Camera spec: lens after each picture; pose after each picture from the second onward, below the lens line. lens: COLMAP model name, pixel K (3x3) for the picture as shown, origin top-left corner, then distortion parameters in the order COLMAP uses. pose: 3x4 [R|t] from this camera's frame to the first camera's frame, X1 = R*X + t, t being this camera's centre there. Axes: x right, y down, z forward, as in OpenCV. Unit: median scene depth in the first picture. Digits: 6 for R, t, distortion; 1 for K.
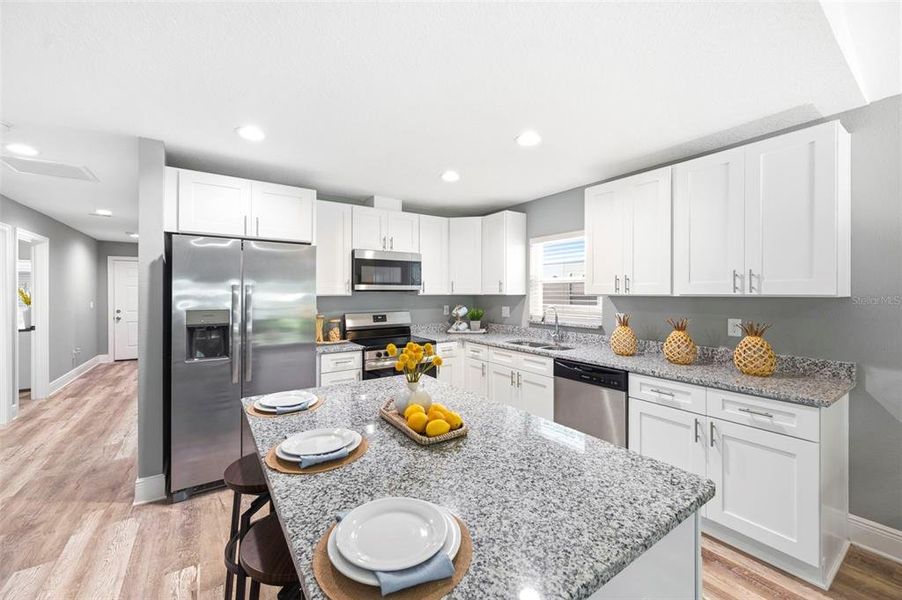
lens RADIAL K [[358.4, 0, 451.0], [0, 358.4, 294.4], [0, 0, 1]] dist [-0.002298, 0.000337]
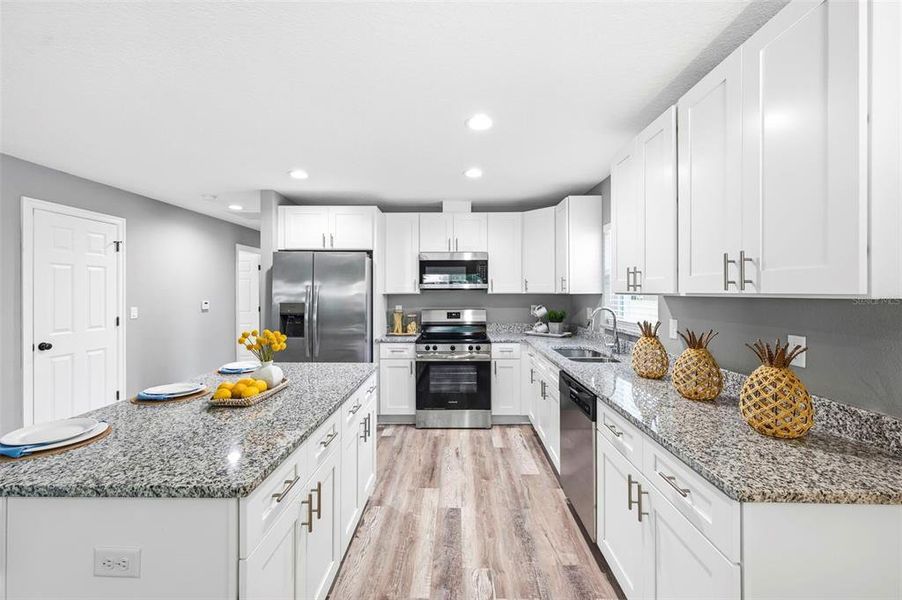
lens RADIAL K [[358.4, 0, 450.4], [0, 358.4, 292.6], [0, 0, 1]] dist [-0.002298, 0.000337]
pose [[0.811025, 0.003347, -0.585002, 0.468020], [-0.005677, 0.999982, -0.002151, 0.001417], [0.584984, 0.005065, 0.811029, 0.147699]]
